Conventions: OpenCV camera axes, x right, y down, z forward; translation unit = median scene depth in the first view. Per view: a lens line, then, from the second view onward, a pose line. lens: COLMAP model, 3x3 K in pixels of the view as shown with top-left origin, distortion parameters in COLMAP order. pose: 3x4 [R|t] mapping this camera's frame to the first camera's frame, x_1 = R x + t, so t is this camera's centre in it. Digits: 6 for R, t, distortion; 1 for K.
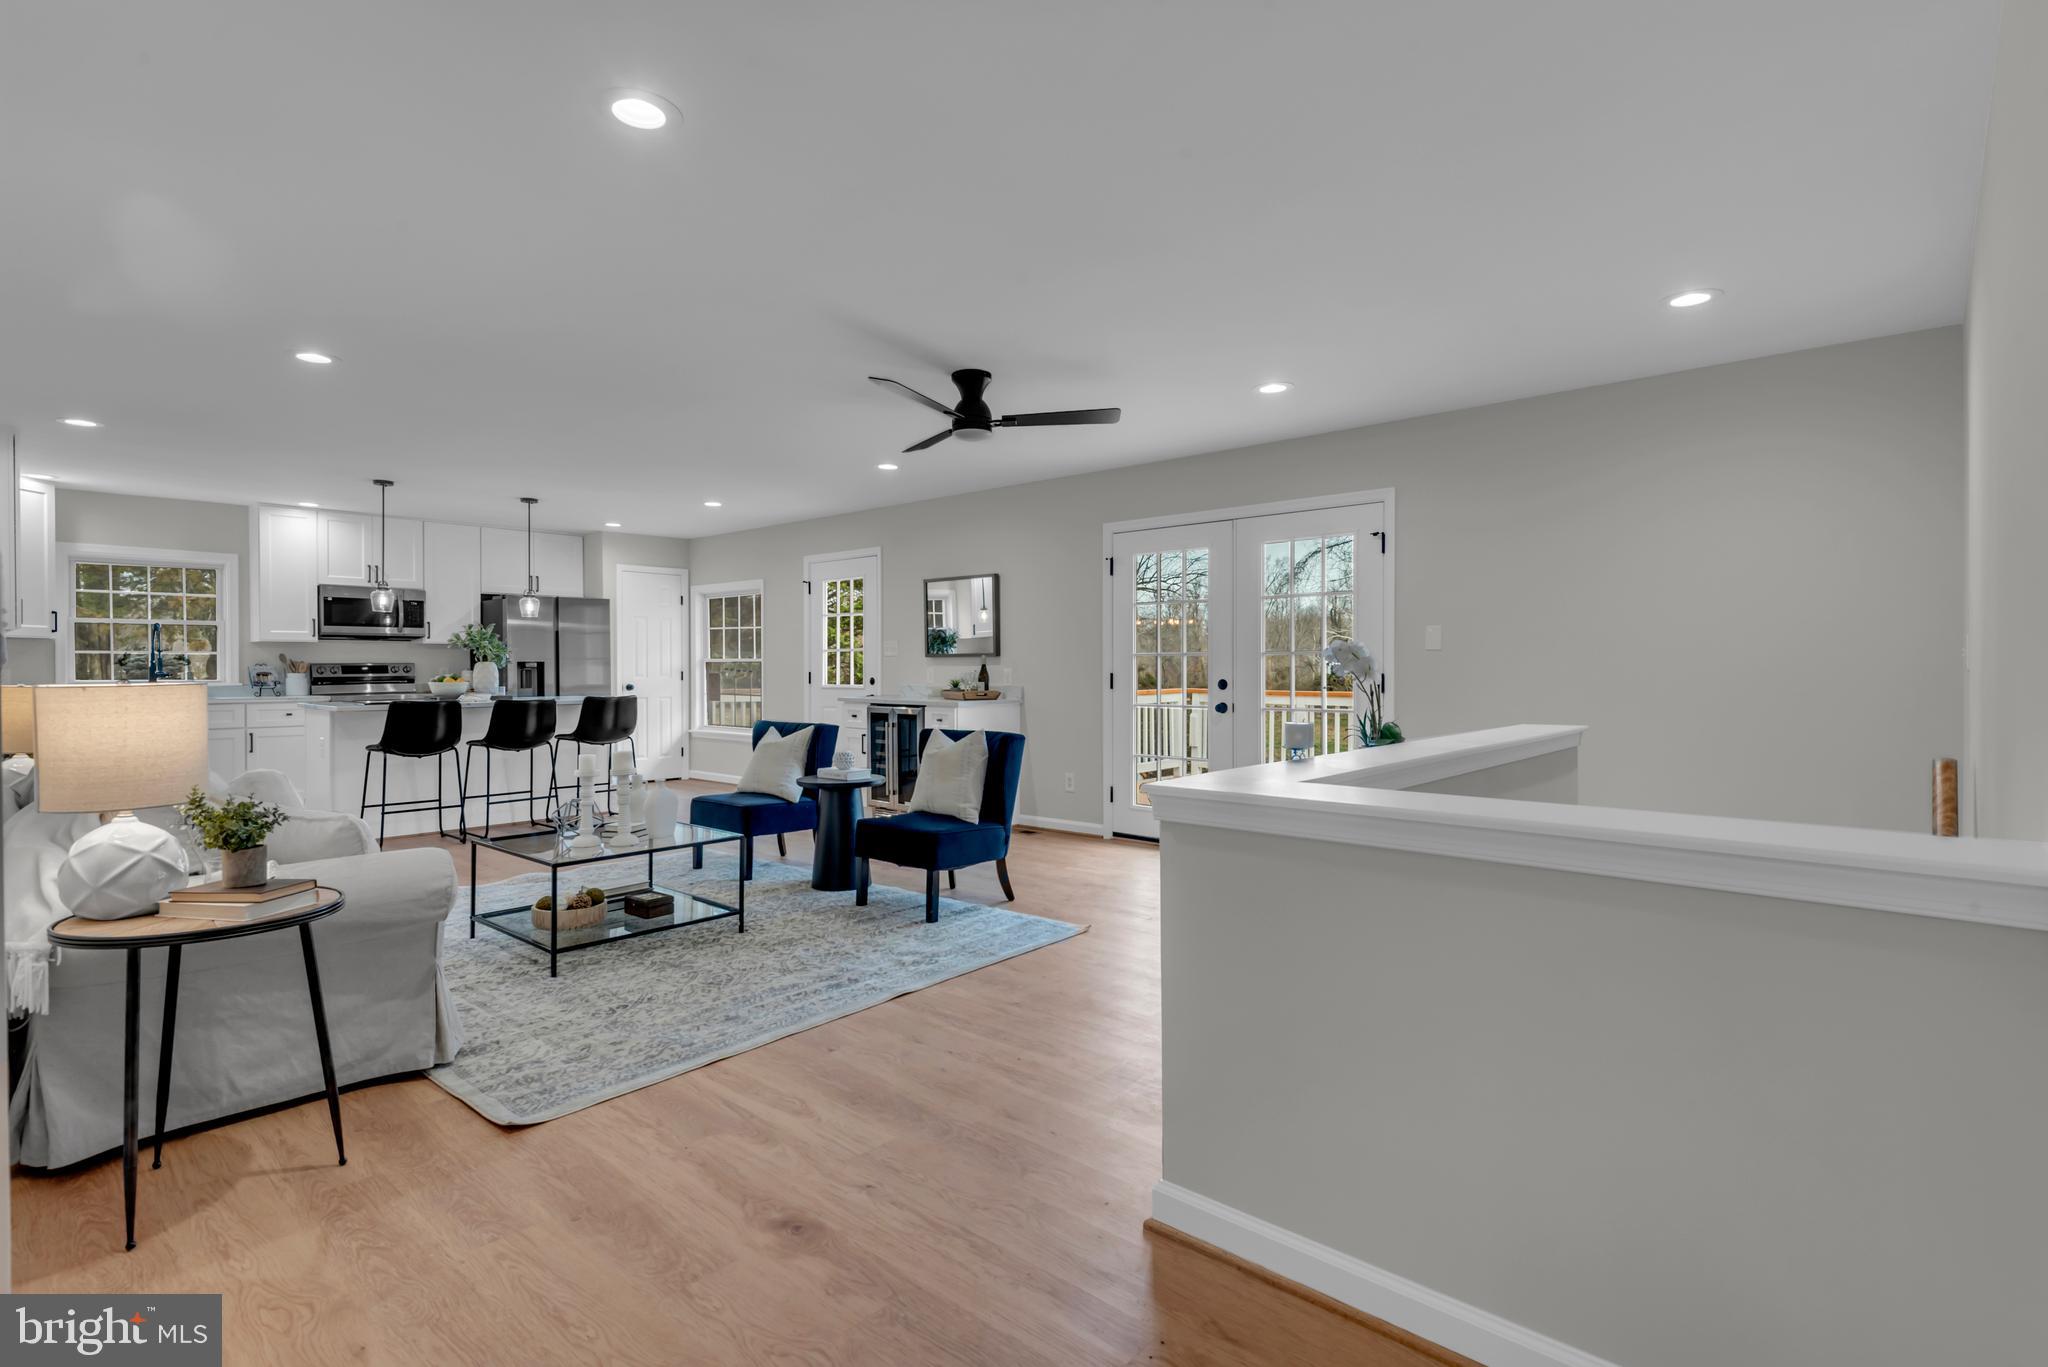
lens RADIAL K [[966.0, 0, 1022.9], [0, 966.0, 664.9], [0, 0, 1]] dist [0.025621, -0.012614]
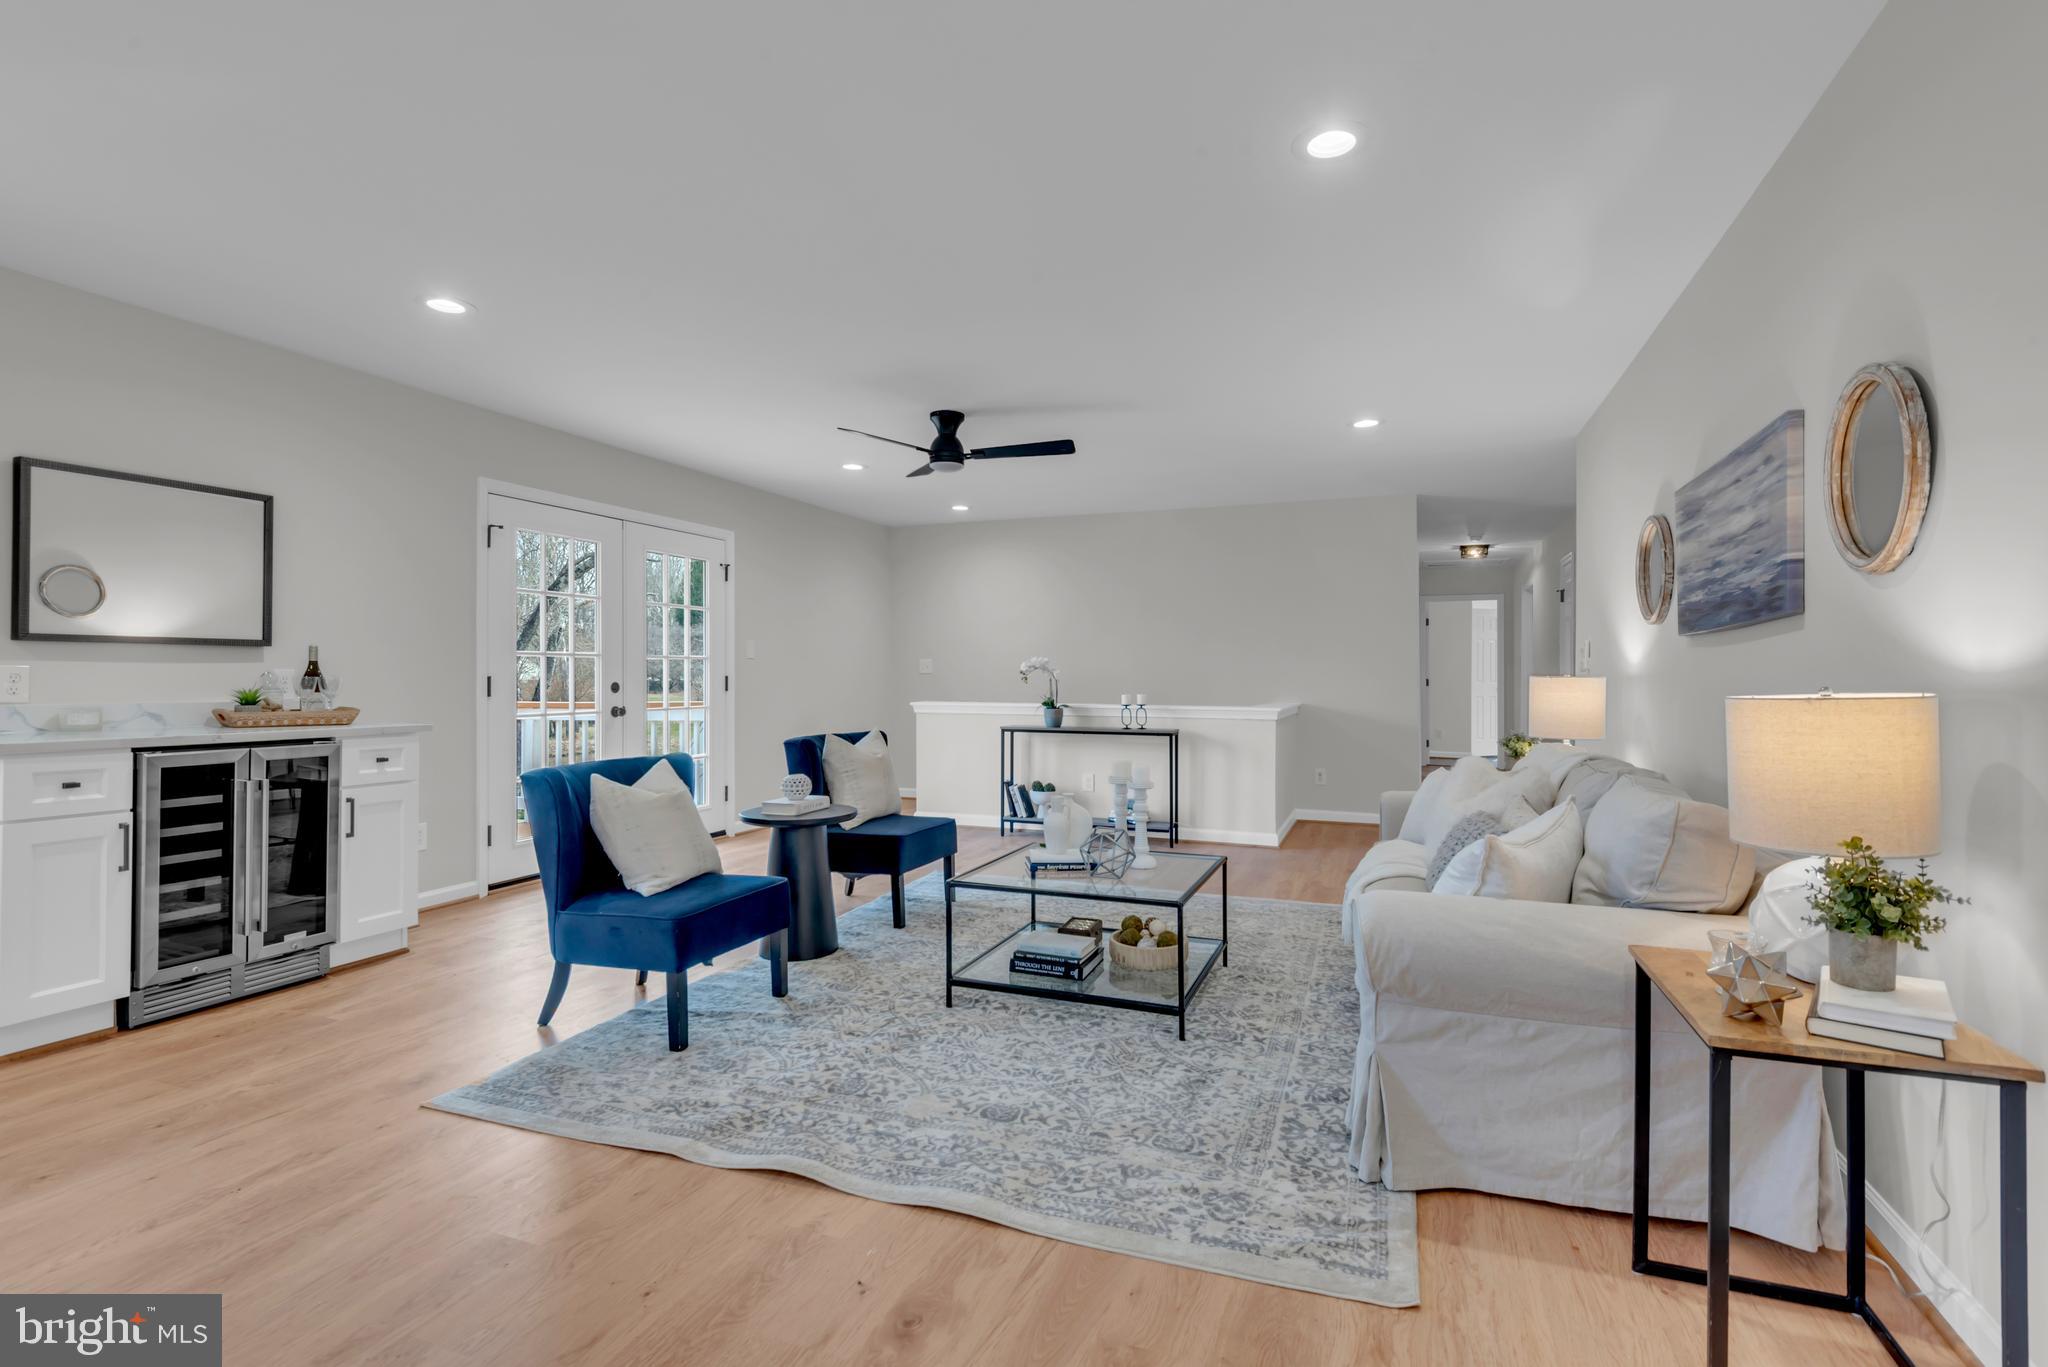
lens RADIAL K [[966.0, 0, 1020.6], [0, 966.0, 666.9], [0, 0, 1]] dist [0.025621, -0.012614]
pose [[-0.346191, 0.009545, 0.938115, -0.767445], [-0.002290, 0.999937, -0.011019, 0.008287], [-0.938161, -0.005964, -0.346148, 0.871119]]
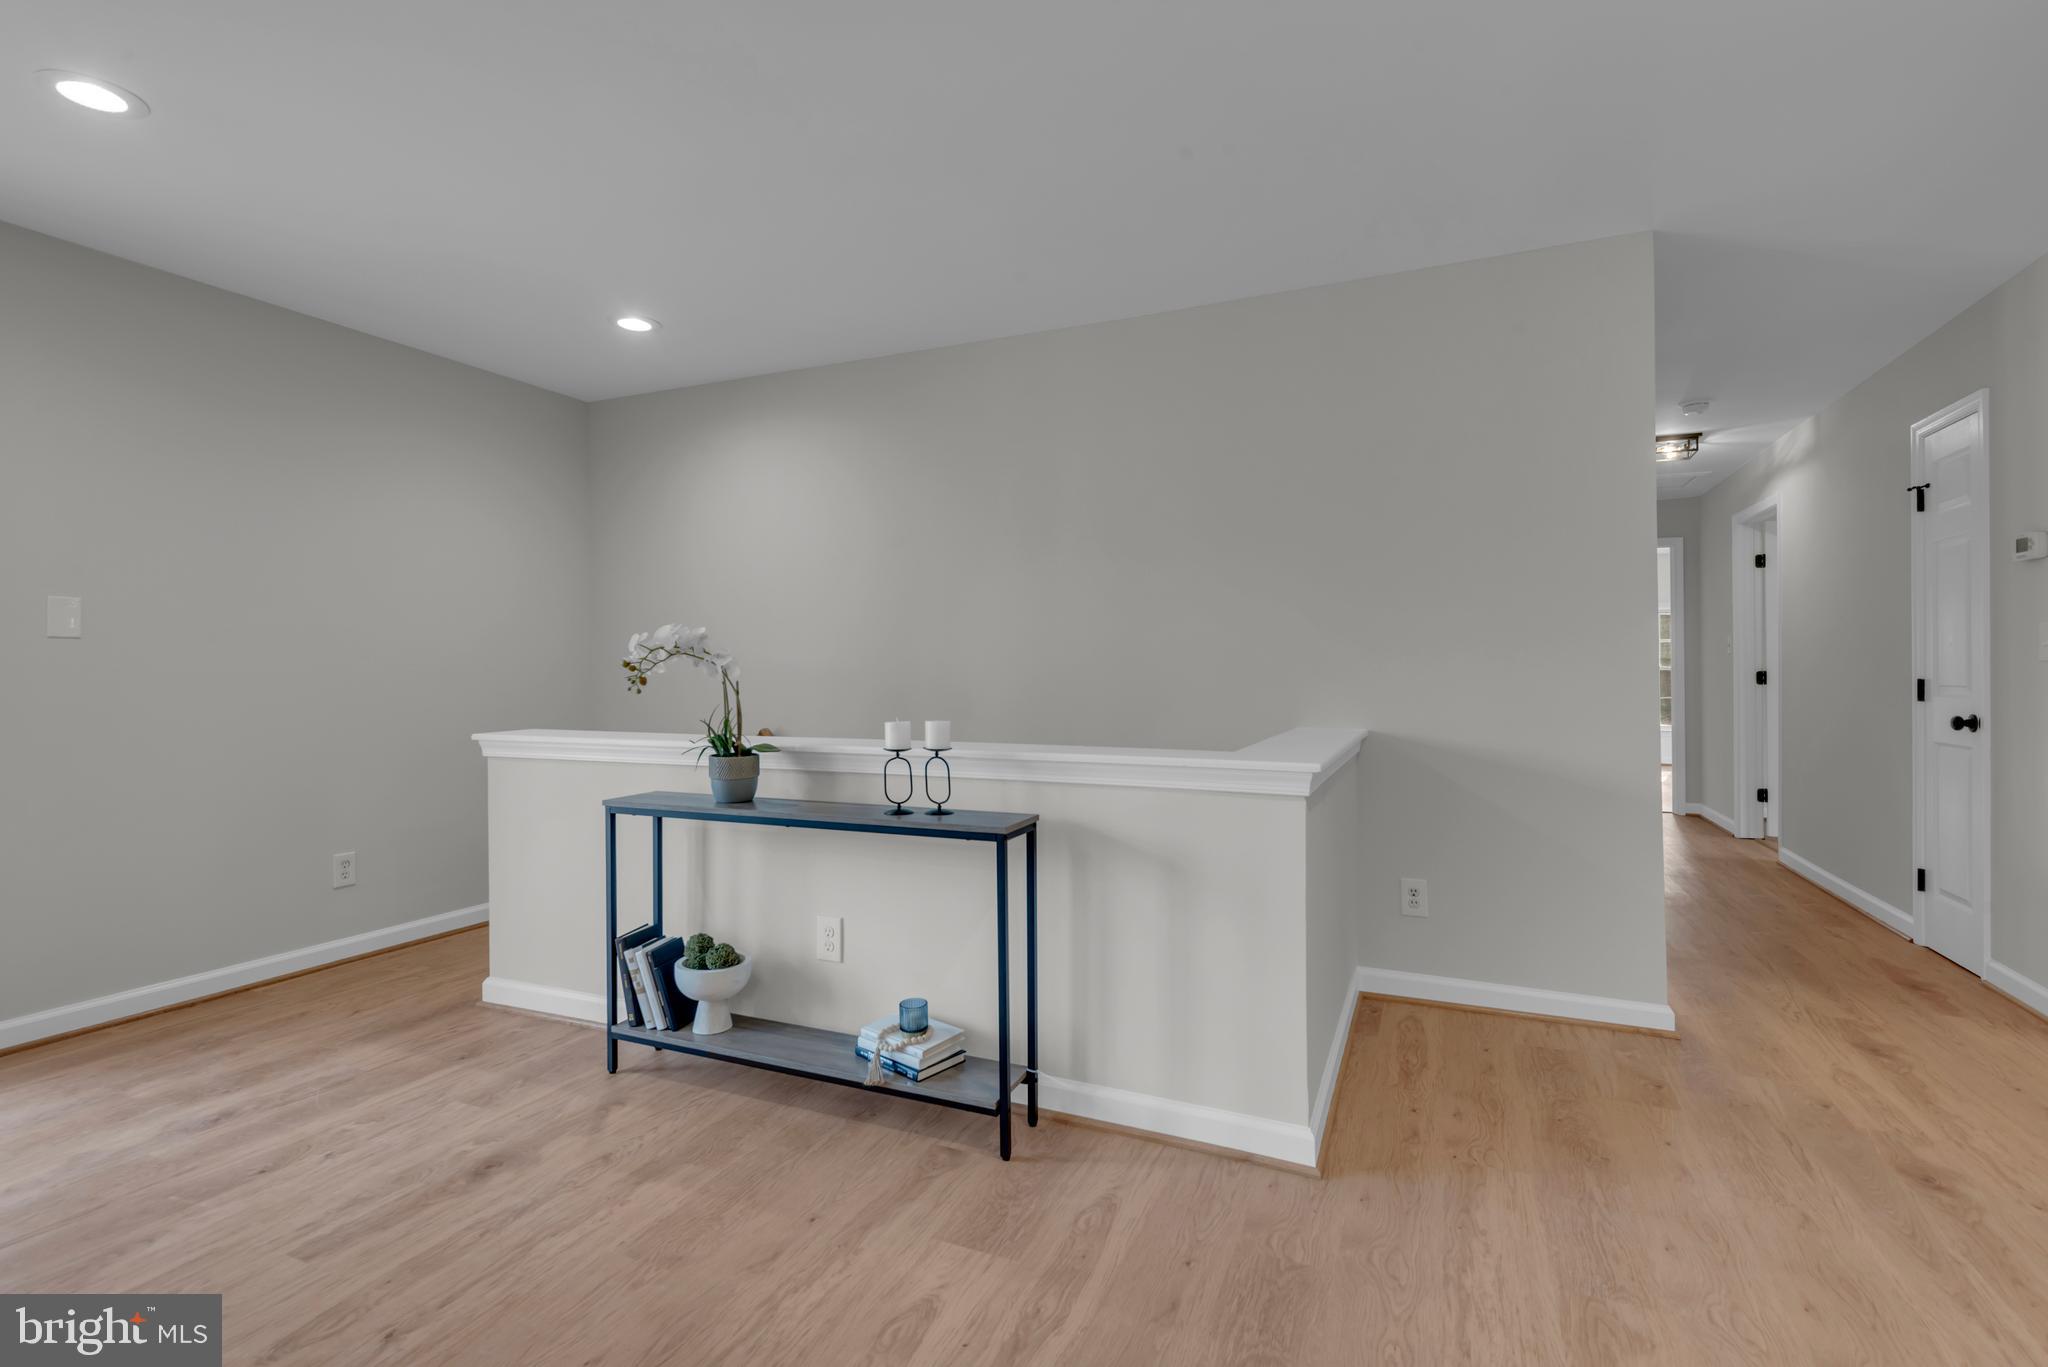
lens RADIAL K [[1017.8, 0, 974.0], [0, 1017.8, 664.6], [0, 0, 1]] dist [-0.023128, -0.000238]
pose [[-0.281840, 0.019135, 0.959271, -0.258244], [0.003568, 0.999815, -0.018895, 0.012089], [-0.959455, -0.001903, -0.281856, 0.509780]]
